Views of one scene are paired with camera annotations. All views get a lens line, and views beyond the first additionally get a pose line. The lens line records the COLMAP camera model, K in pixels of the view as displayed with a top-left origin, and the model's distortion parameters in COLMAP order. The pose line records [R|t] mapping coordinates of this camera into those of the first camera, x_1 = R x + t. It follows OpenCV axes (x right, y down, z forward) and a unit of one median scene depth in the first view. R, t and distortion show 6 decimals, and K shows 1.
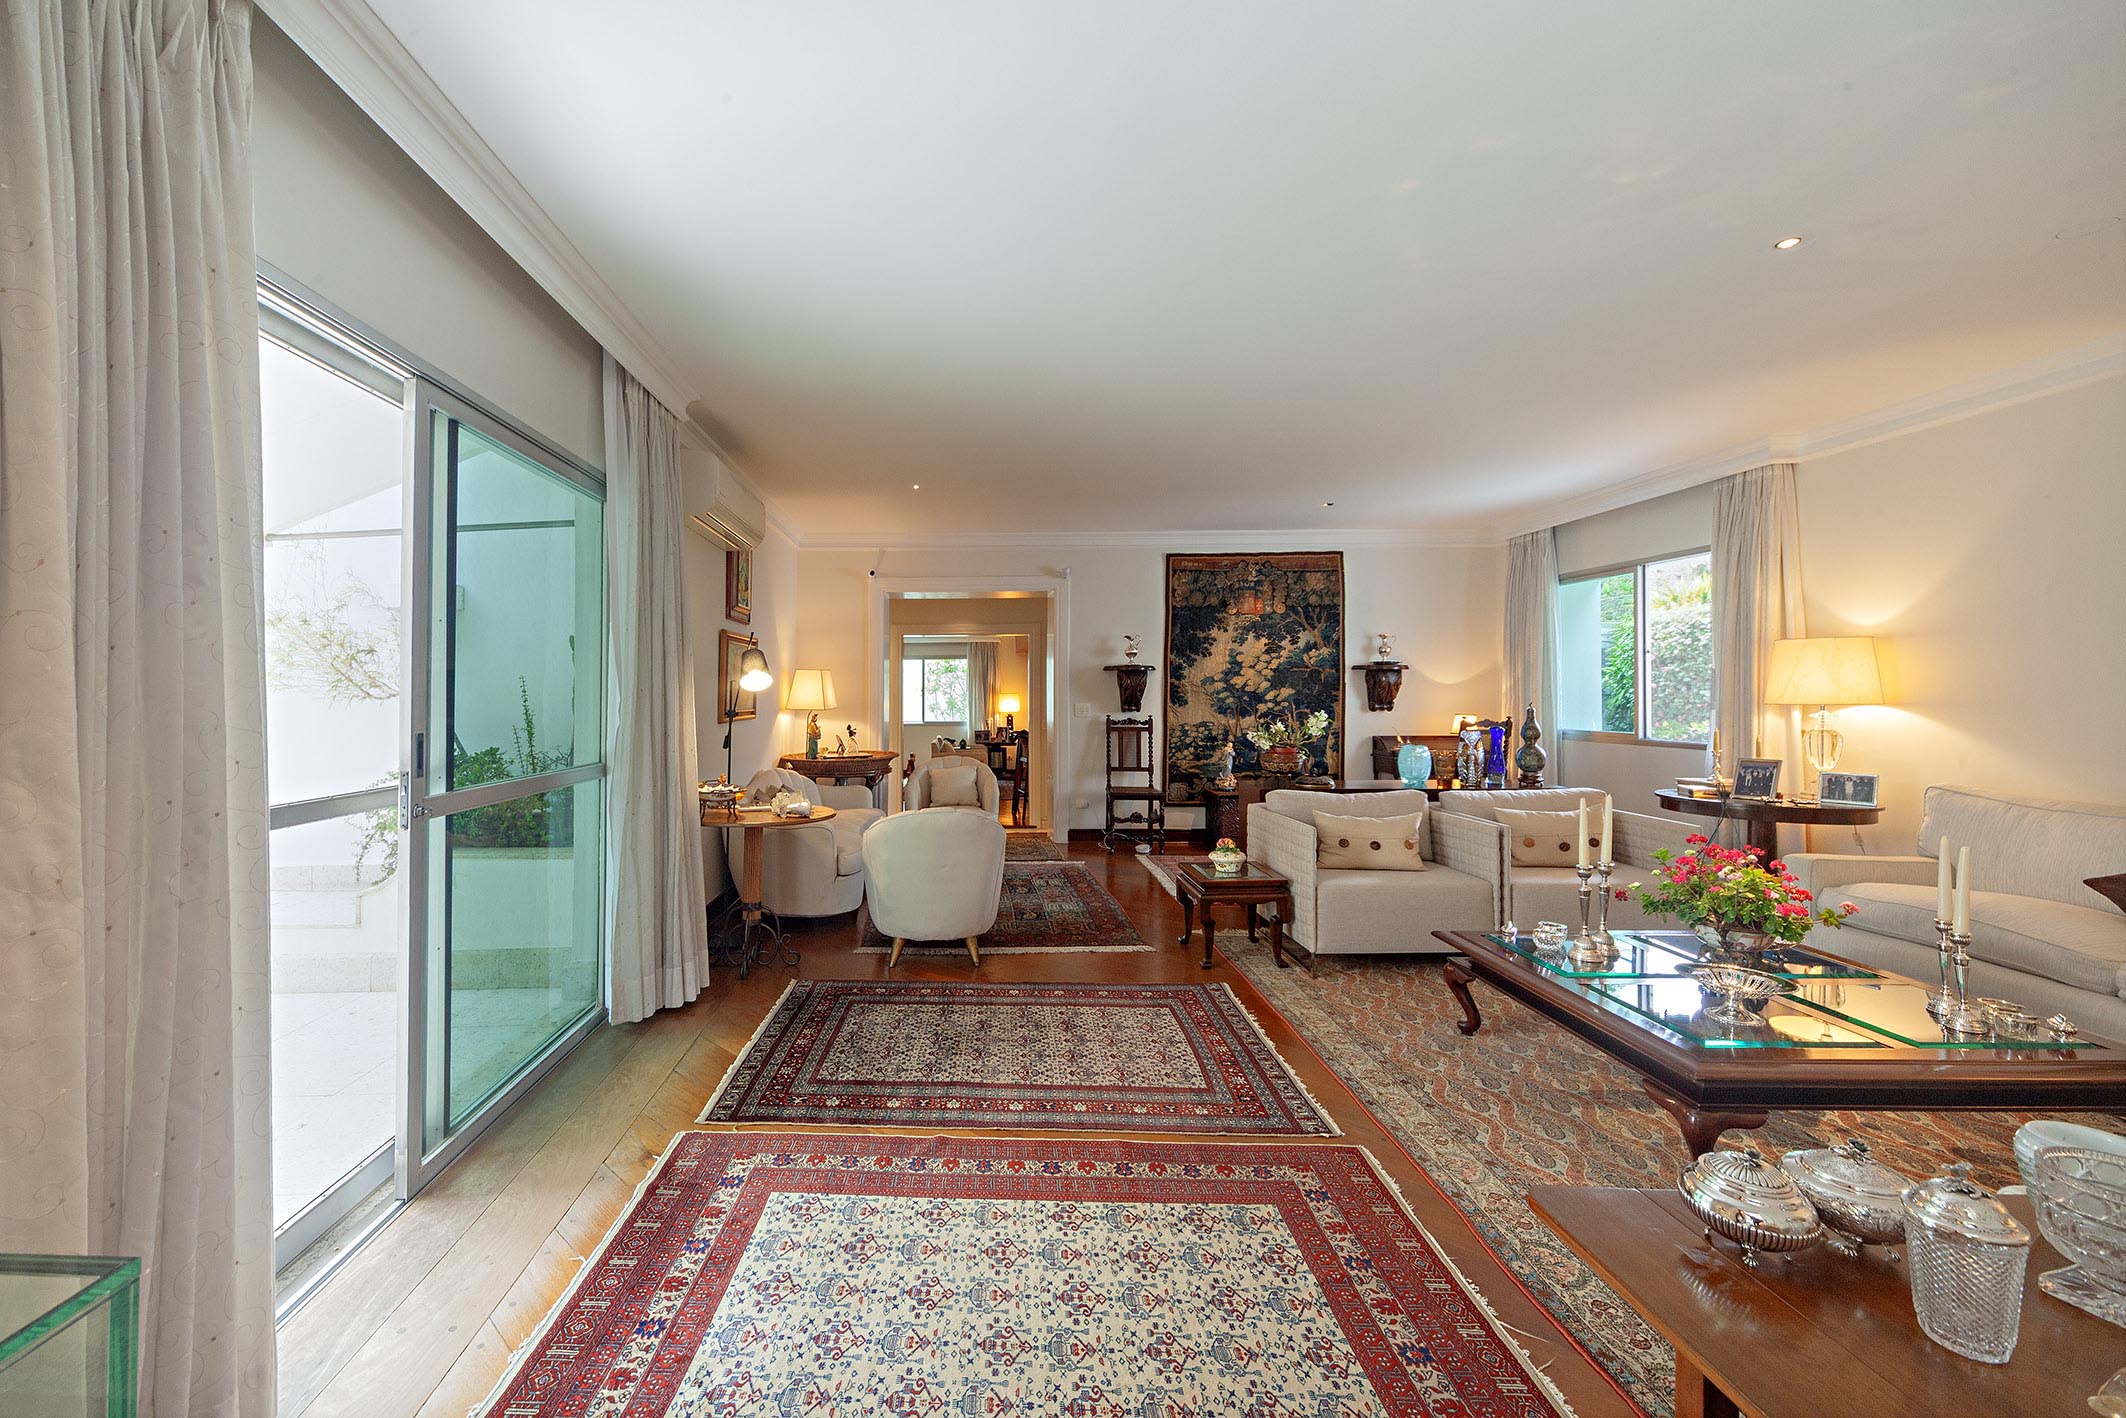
lens RADIAL K [[818.3, 0, 1076.9], [0, 818.3, 694.6], [0, 0, 1]] dist [0.001080, -0.000334]
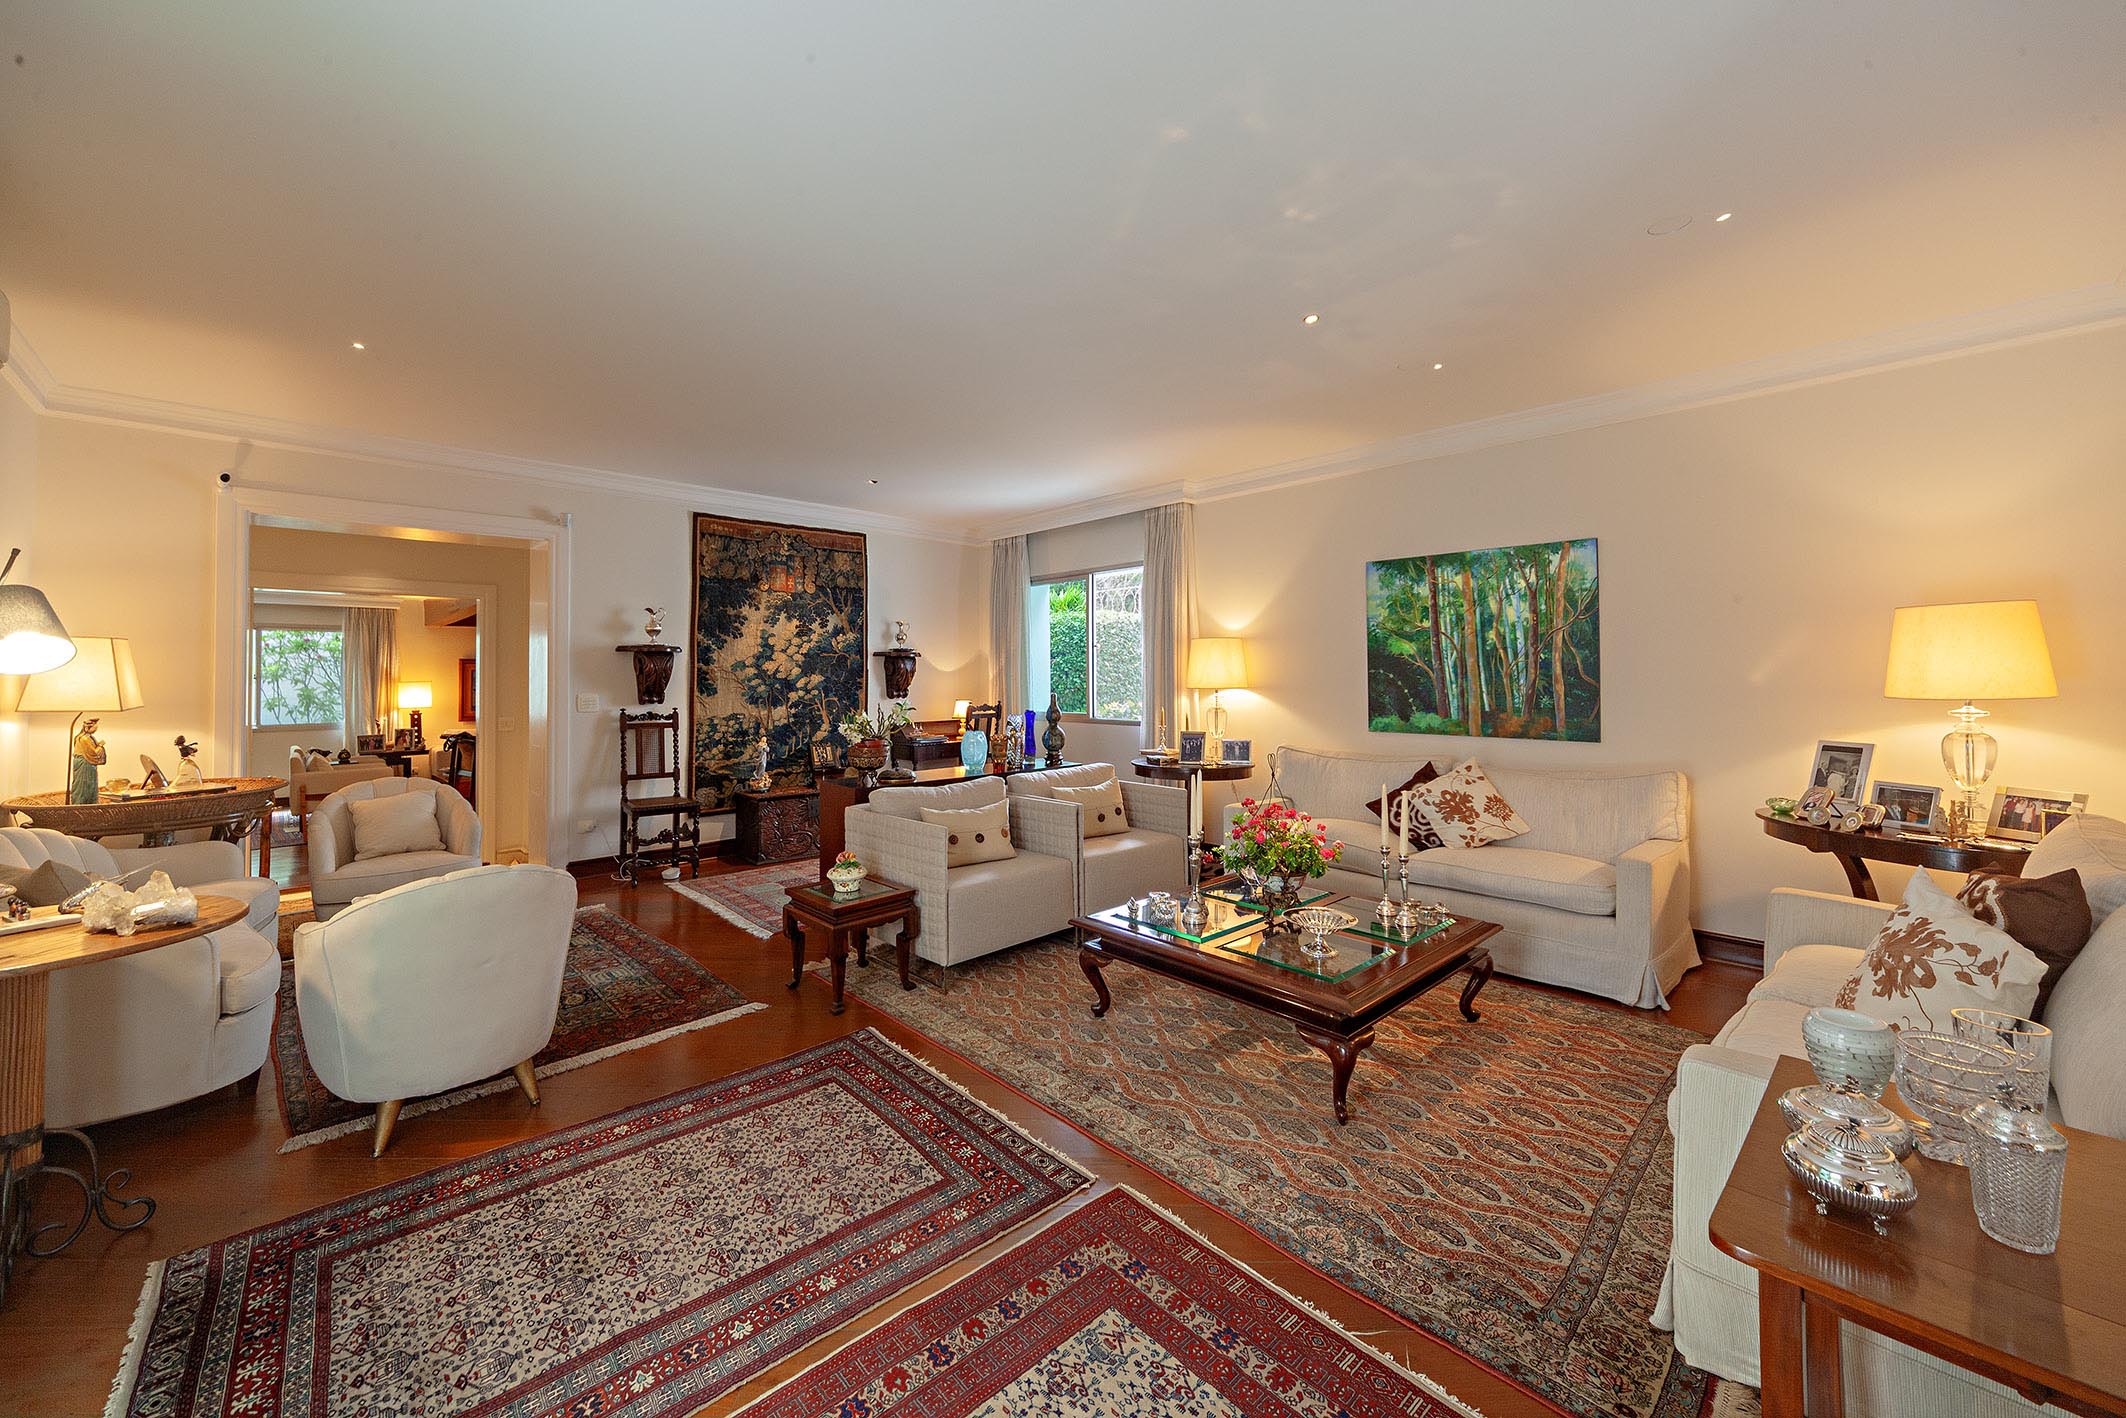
lens RADIAL K [[818.3, 0, 1077.5], [0, 818.3, 672.8], [0, 0, 1]] dist [0.001080, -0.000334]
pose [[0.795886, 0.003663, 0.605436, -0.087413], [0.003810, 0.999932, -0.011058, 0.001248], [-0.605435, 0.011108, 0.795817, 0.115792]]
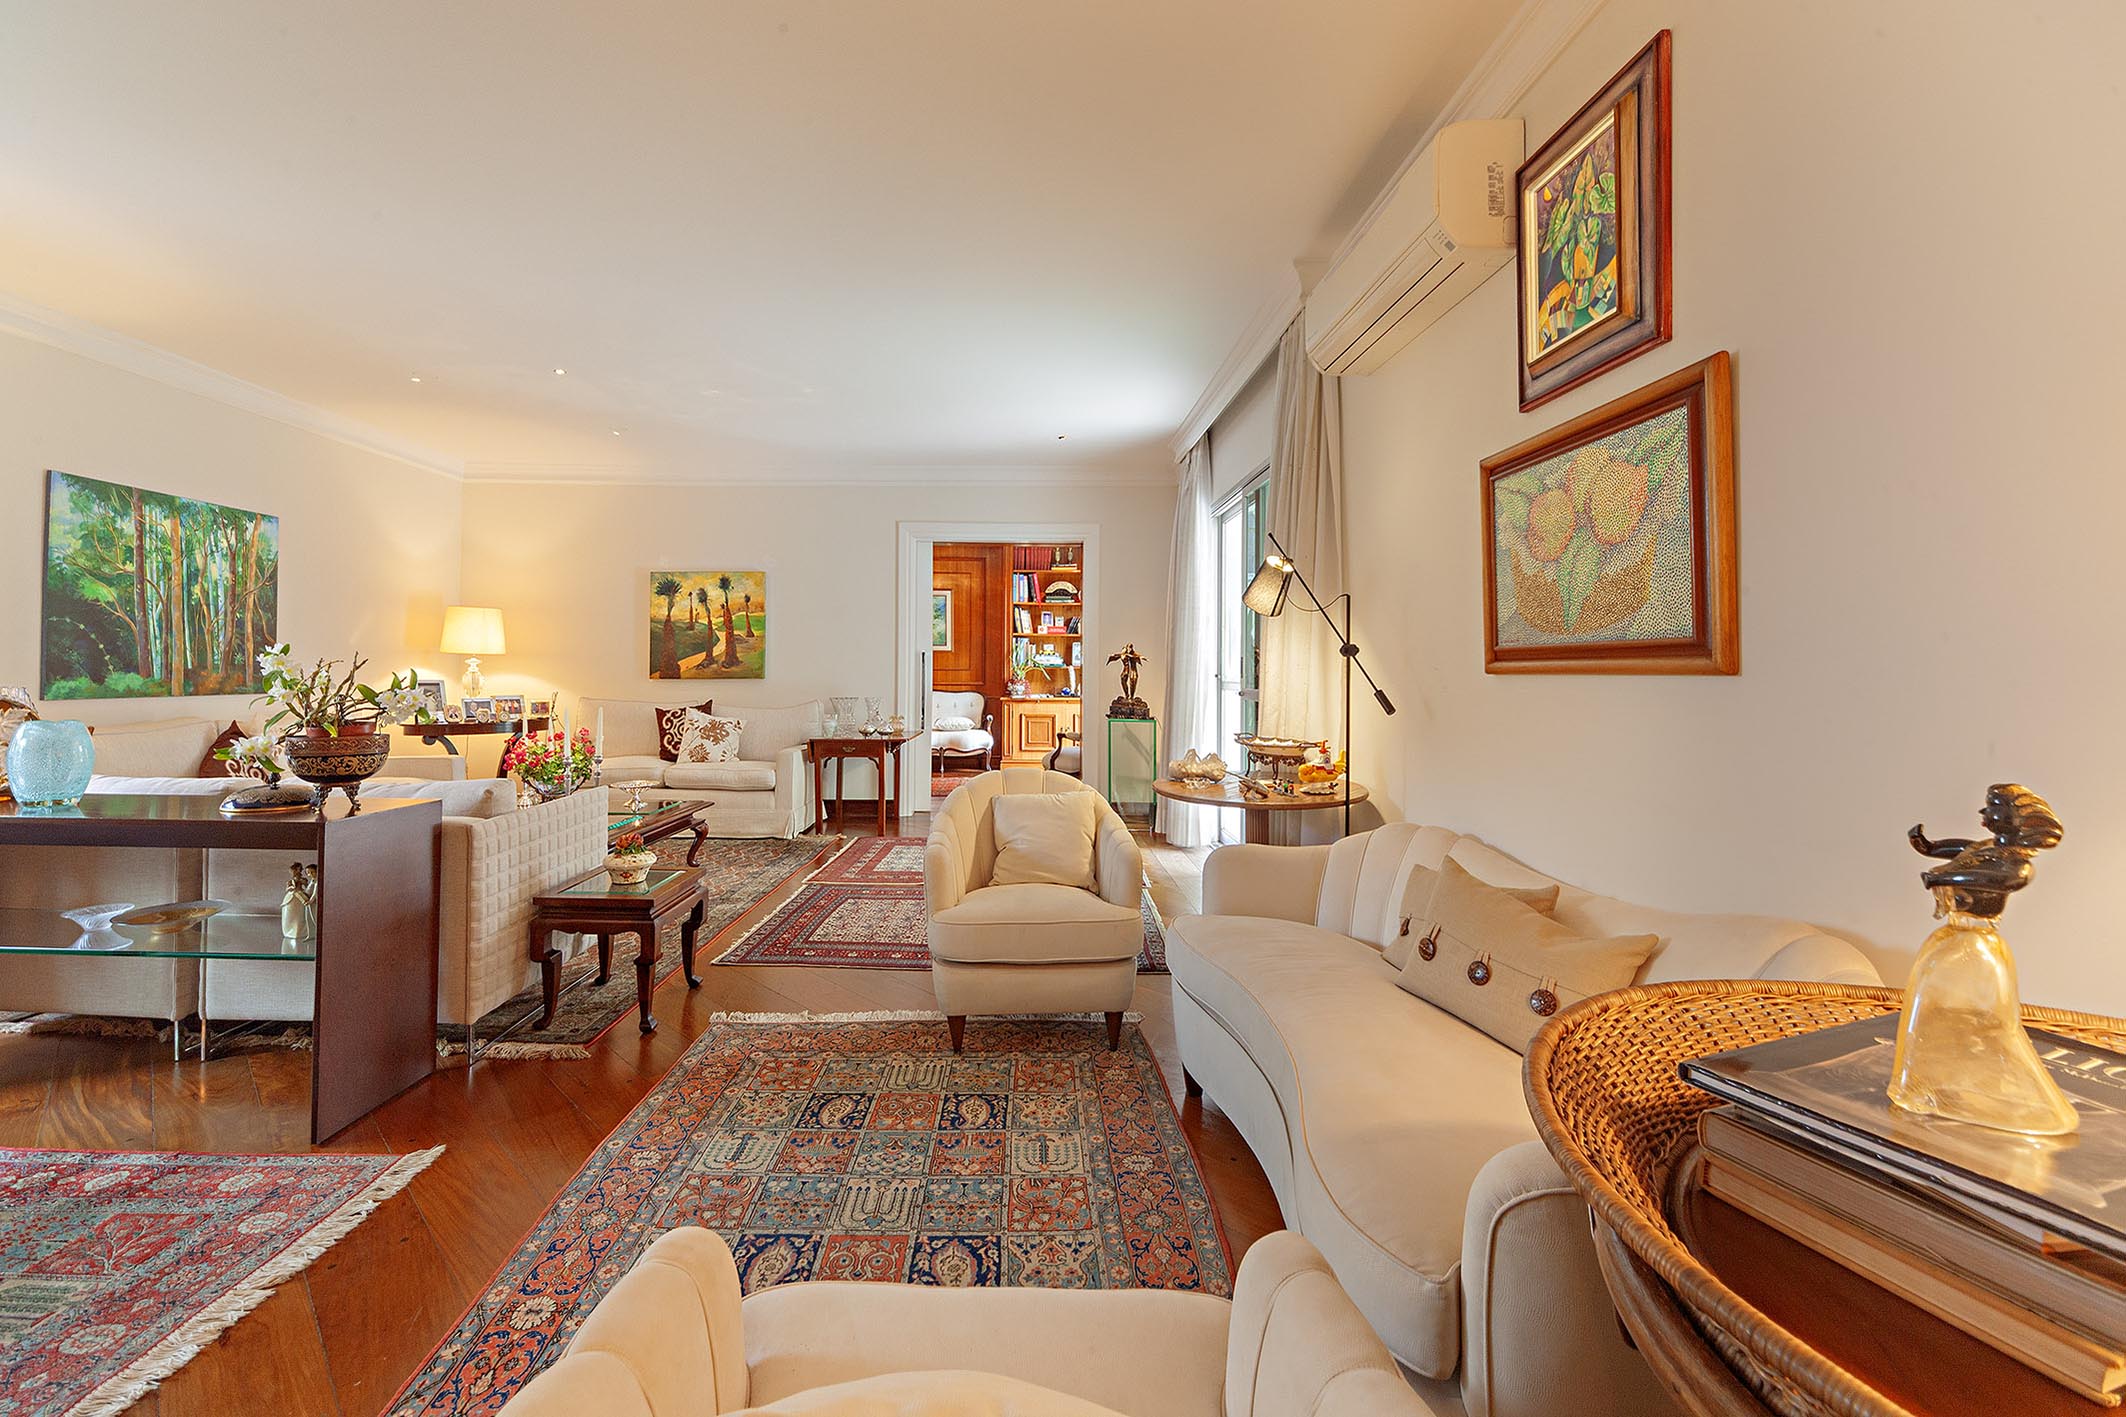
lens RADIAL K [[861.0, 0, 1018.3], [0, 861.0, 654.4], [0, 0, 1]] dist [0.003750, 0.000998]
pose [[-0.992577, -0.002693, 0.121585, -0.144278], [-0.004236, 0.999914, -0.012435, 0.022513], [-0.121541, -0.012858, -0.992503, 1.112310]]
